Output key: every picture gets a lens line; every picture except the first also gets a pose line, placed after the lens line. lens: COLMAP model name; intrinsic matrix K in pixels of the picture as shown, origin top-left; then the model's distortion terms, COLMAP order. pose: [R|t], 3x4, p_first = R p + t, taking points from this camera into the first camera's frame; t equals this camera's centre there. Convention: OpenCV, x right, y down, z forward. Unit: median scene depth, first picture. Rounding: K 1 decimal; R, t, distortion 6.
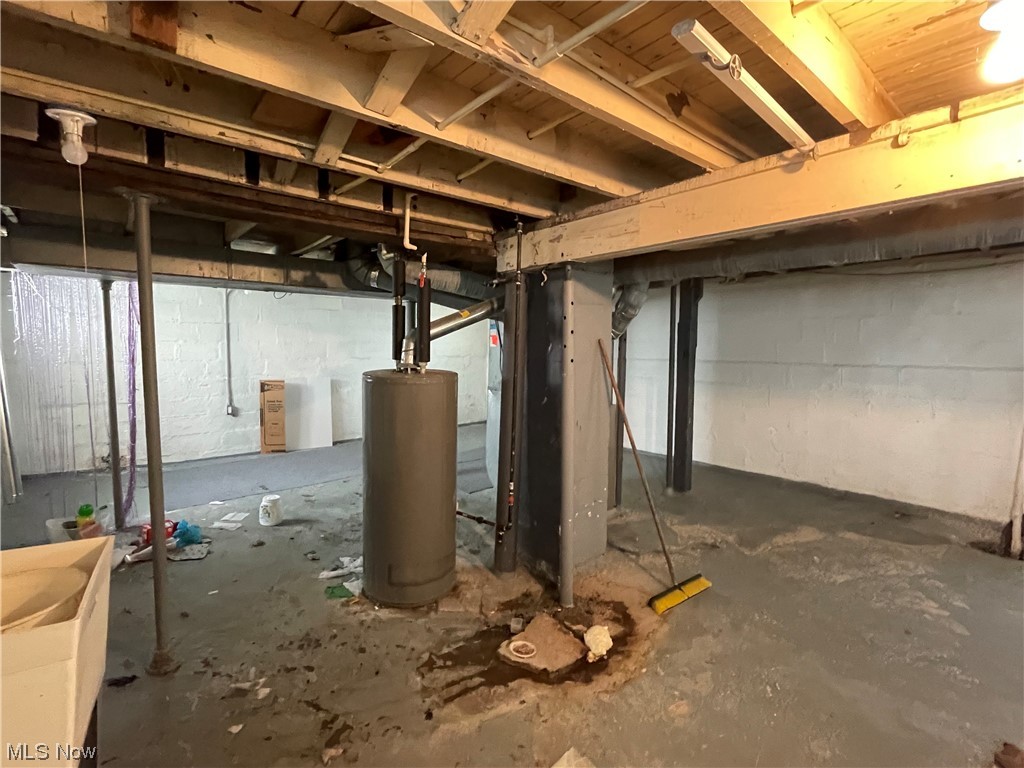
lens RADIAL K [[492.6, 0, 509.6], [0, 492.6, 380.9], [0, 0, 1]] dist [-0.002961, -0.000941]
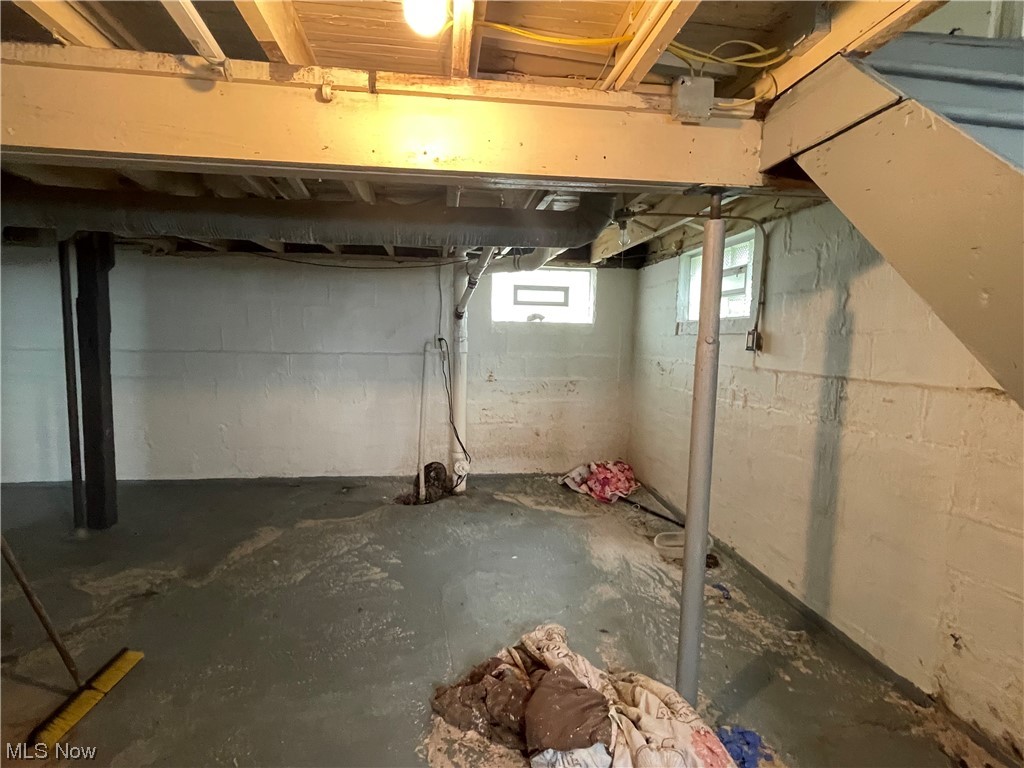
lens RADIAL K [[492.6, 0, 509.6], [0, 492.6, 380.9], [0, 0, 1]] dist [-0.002961, -0.000941]
pose [[0.534202, -0.064669, 0.842879, 0.107858], [0.042895, 0.997859, 0.049373, -0.008495], [-0.844268, 0.009780, 0.535833, 0.137710]]
